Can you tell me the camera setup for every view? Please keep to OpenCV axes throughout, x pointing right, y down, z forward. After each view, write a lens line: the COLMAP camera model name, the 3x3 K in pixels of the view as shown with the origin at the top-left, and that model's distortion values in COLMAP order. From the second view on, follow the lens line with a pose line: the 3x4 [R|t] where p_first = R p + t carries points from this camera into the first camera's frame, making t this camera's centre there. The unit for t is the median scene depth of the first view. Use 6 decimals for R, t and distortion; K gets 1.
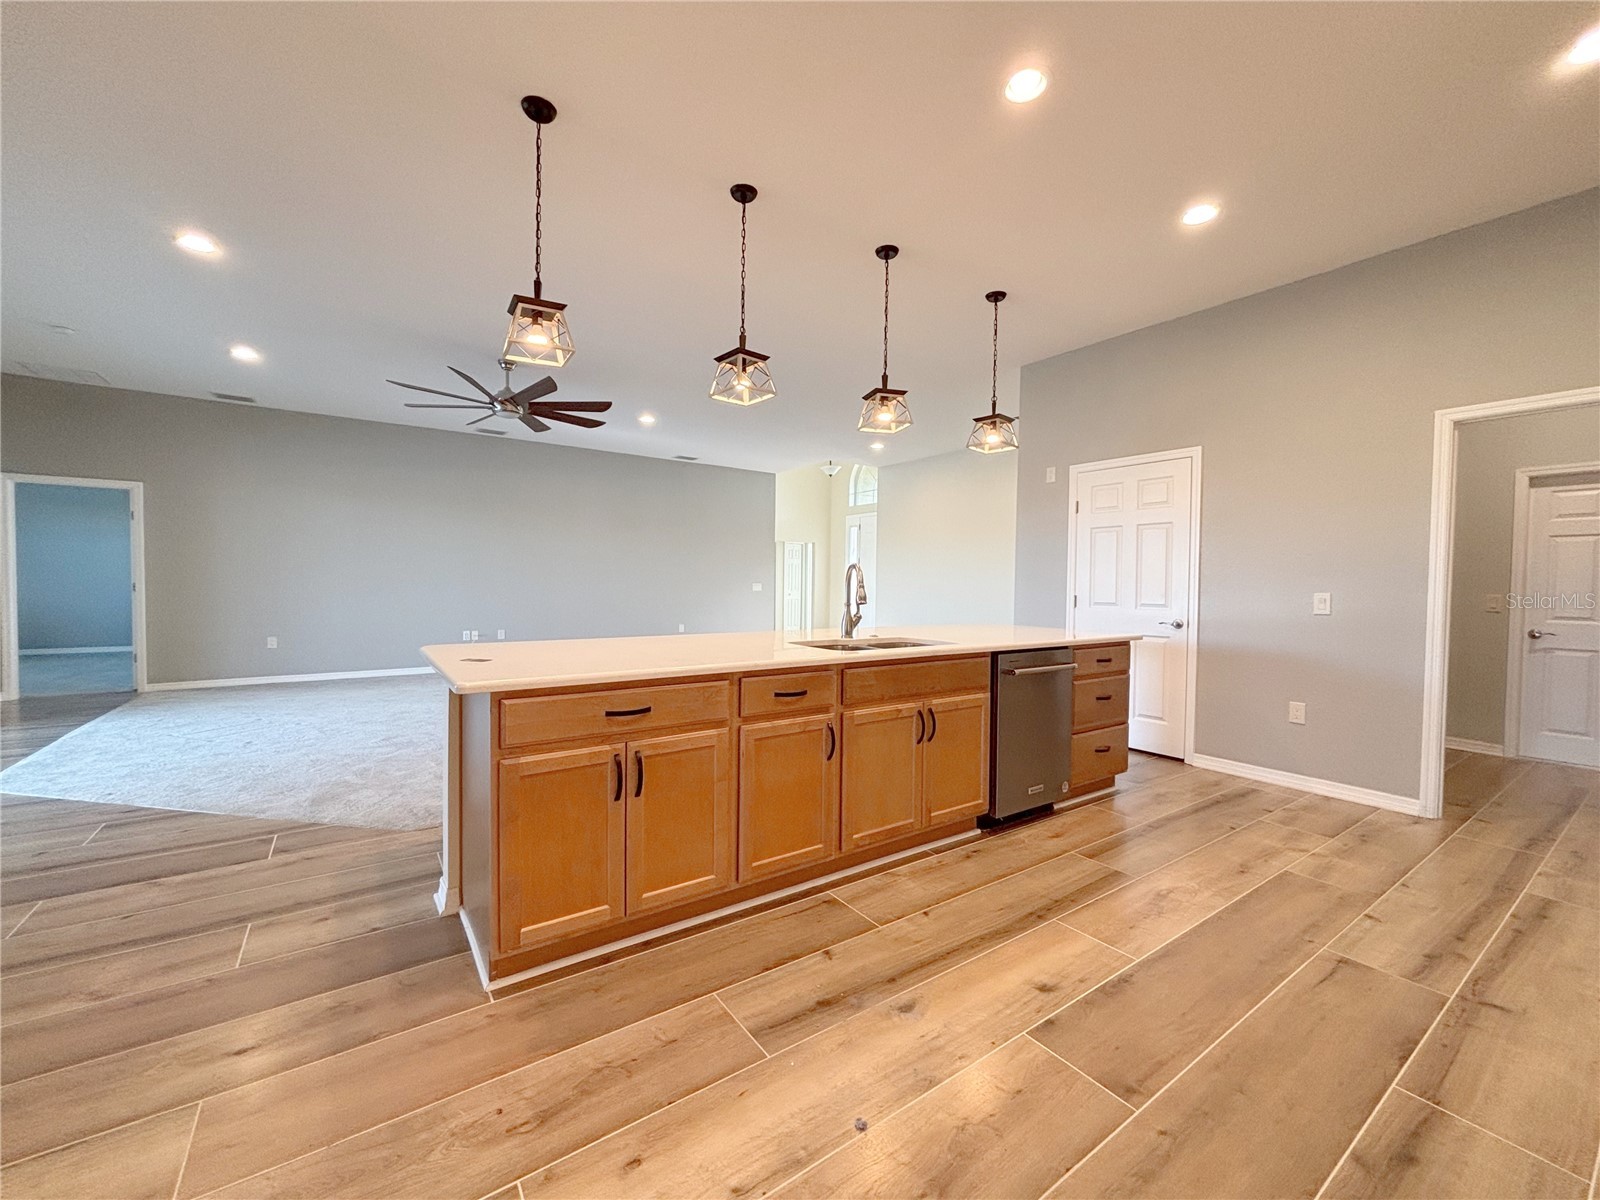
lens RADIAL K [[646.6, 0, 793.8], [0, 646.6, 600.6], [0, 0, 1]] dist [0.002883, -0.000826]
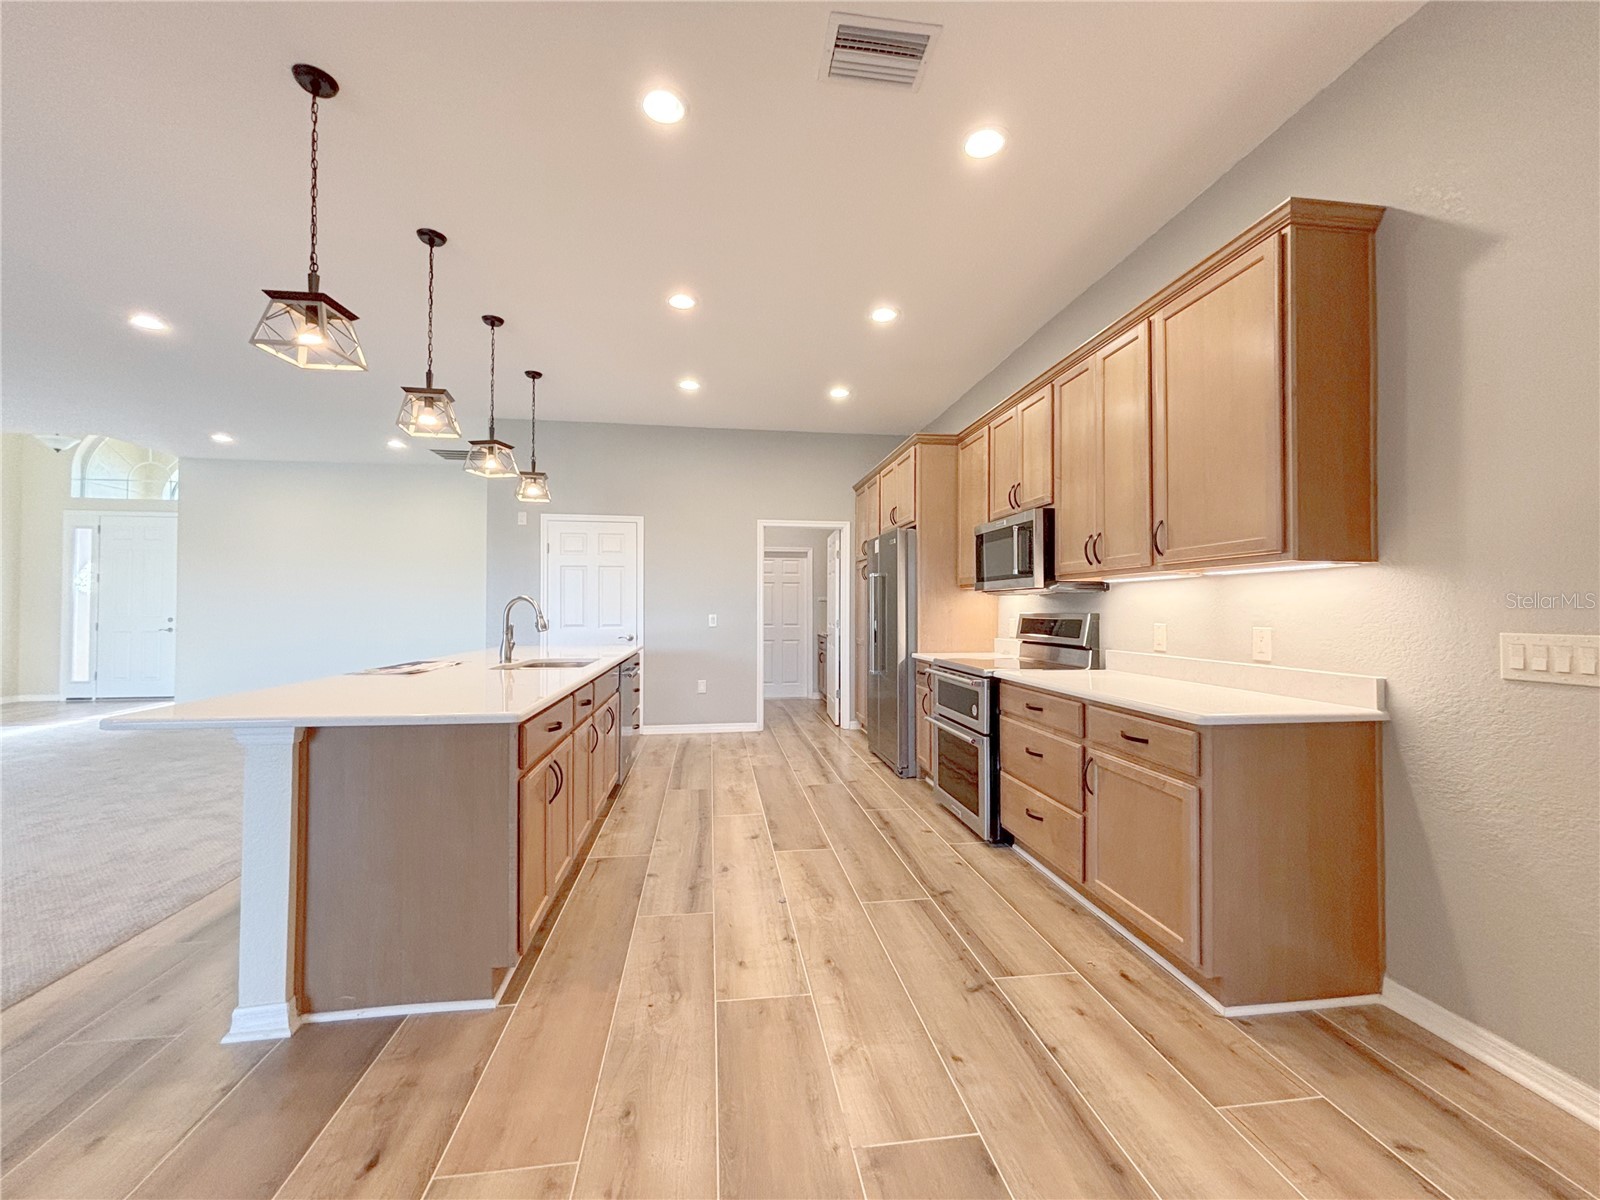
lens RADIAL K [[646.6, 0, 798.4], [0, 646.6, 599.1], [0, 0, 1]] dist [0.002883, -0.000826]
pose [[0.448560, 0.001395, 0.893752, -0.967241], [0.027565, 0.999501, -0.015395, -0.030808], [-0.893328, 0.031542, 0.448298, 0.044288]]
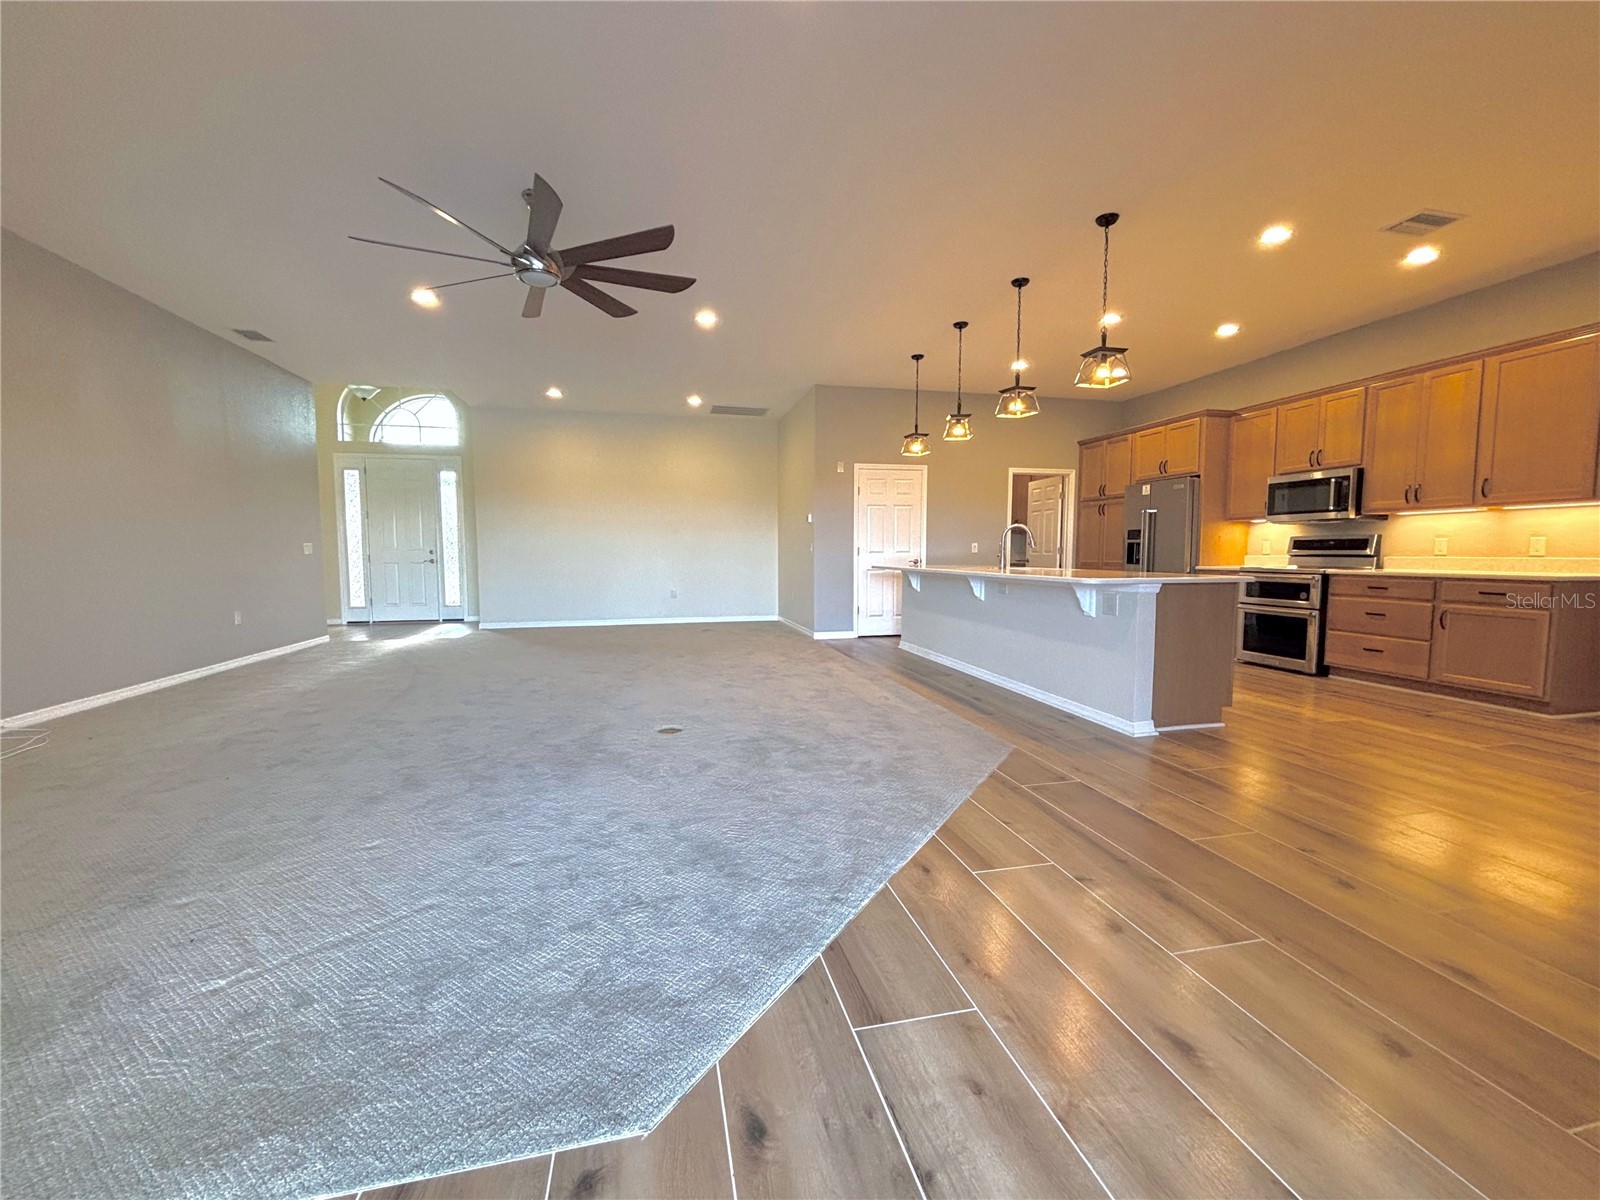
lens RADIAL K [[646.6, 0, 792.2], [0, 646.6, 600.2], [0, 0, 1]] dist [0.002883, -0.000826]
pose [[0.364775, -0.085395, 0.927171, -2.331828], [0.031739, 0.996347, 0.079280, -0.017202], [-0.930554, 0.000508, 0.366153, 1.225611]]
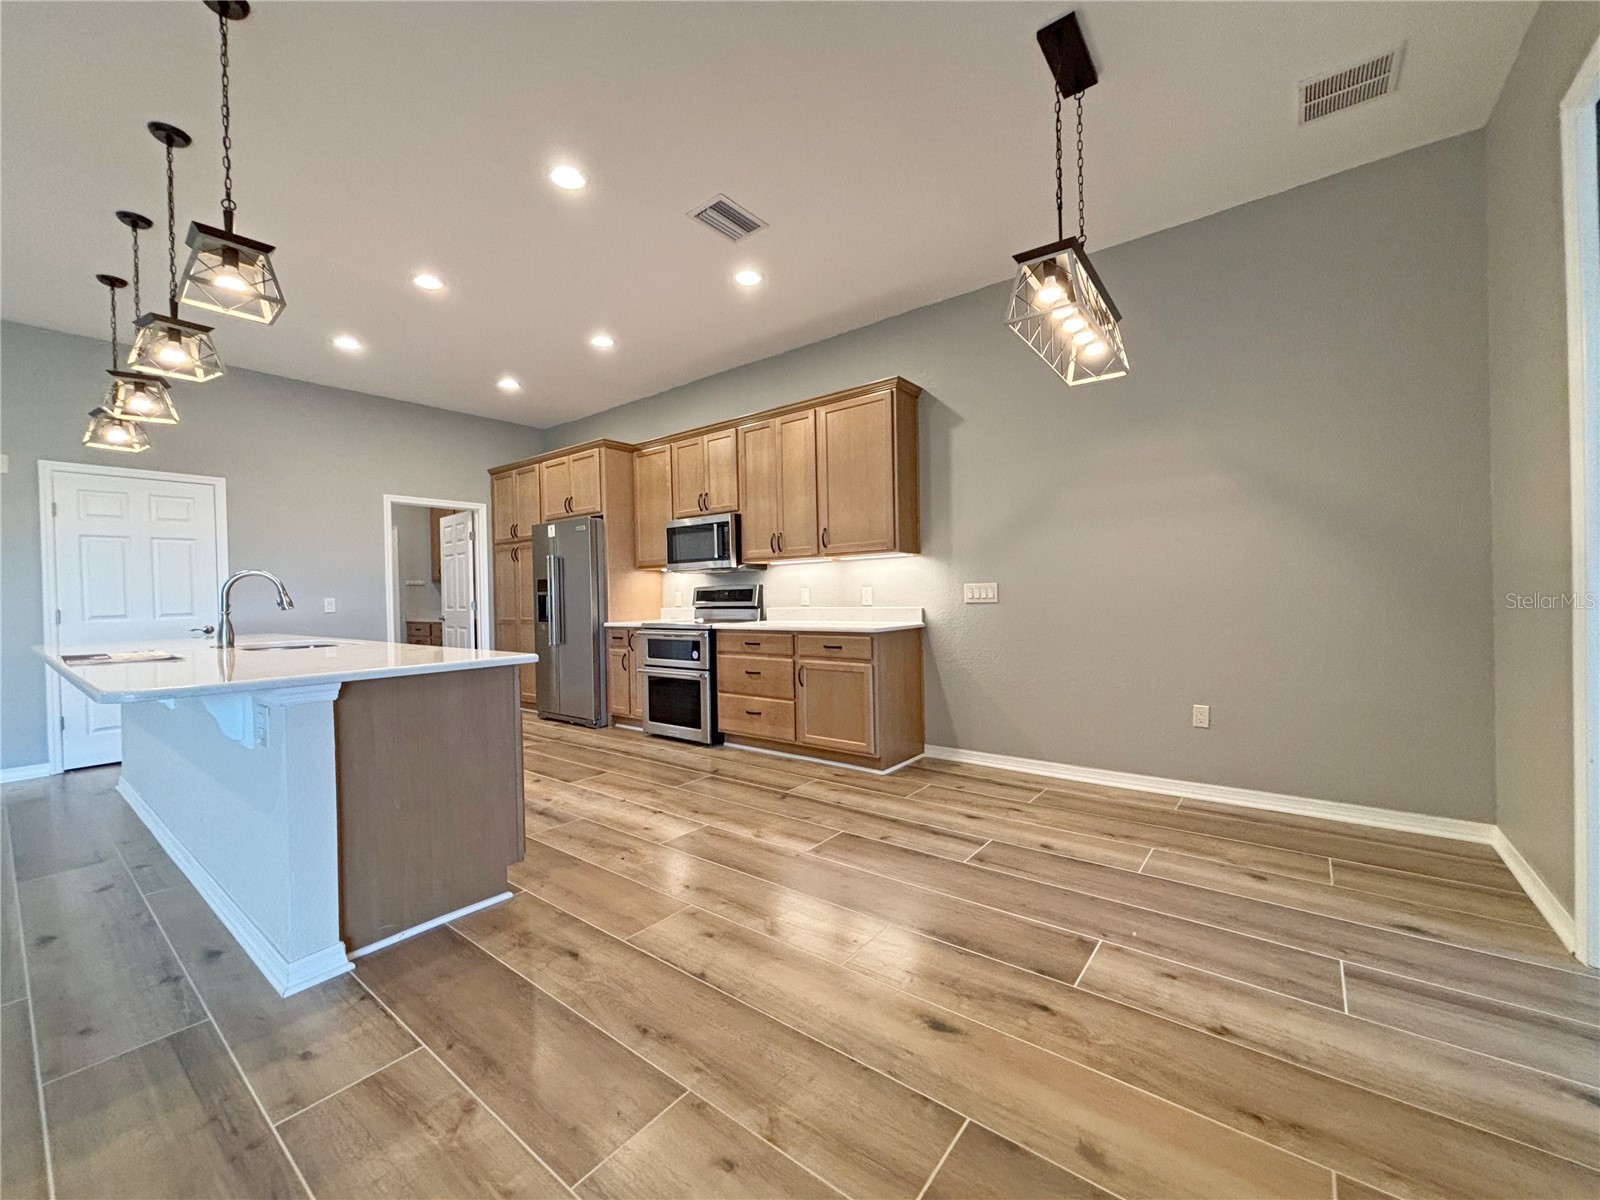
lens RADIAL K [[646.6, 0, 803.3], [0, 646.6, 601.7], [0, 0, 1]] dist [0.002883, -0.000826]
pose [[-0.307230, -0.018956, 0.951446, -1.524012], [0.042360, 0.998538, 0.033573, -0.010995], [-0.950692, 0.050618, -0.305978, 0.649403]]
